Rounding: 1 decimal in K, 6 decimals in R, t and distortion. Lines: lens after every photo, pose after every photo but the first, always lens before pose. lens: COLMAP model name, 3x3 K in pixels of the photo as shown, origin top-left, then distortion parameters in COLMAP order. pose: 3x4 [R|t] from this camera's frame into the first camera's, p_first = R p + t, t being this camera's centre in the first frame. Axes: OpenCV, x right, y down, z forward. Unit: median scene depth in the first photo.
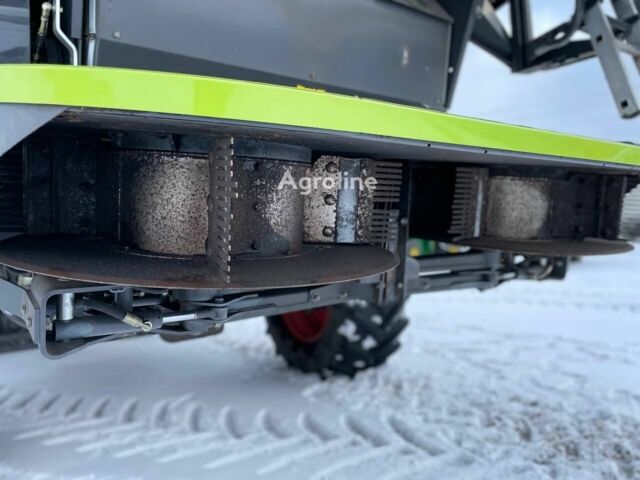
lens RADIAL K [[480.4, 0, 320.0], [0, 480.4, 240.0], [0, 0, 1]] dist [0.099263, -0.137030]
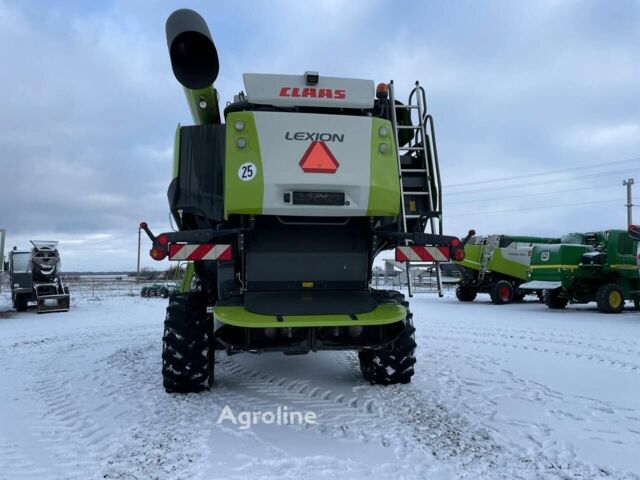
lens RADIAL K [[480.4, 0, 320.0], [0, 480.4, 240.0], [0, 0, 1]] dist [0.099263, -0.137030]
pose [[0.889819, 0.024689, -0.455646, 0.729483], [-0.038230, 0.999058, -0.020525, -0.257261], [0.454710, 0.035683, 0.889925, -0.893913]]
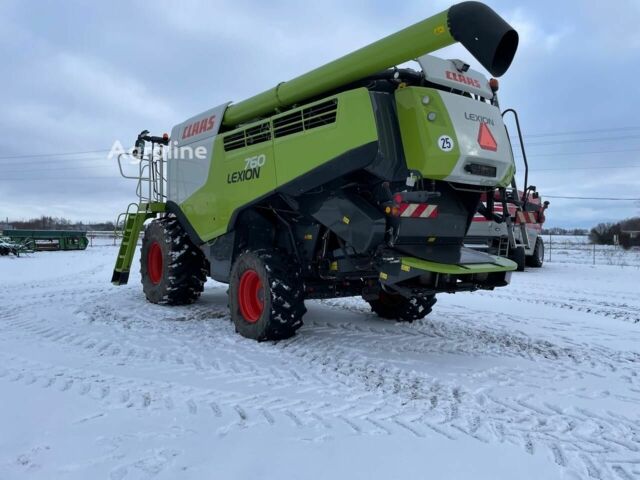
lens RADIAL K [[480.4, 0, 320.0], [0, 480.4, 240.0], [0, 0, 1]] dist [0.099263, -0.137030]
pose [[0.996513, 0.074930, 0.036715, -0.514149], [-0.076421, 0.996231, 0.041032, -0.185075], [-0.033502, -0.043695, 0.998483, -1.383609]]
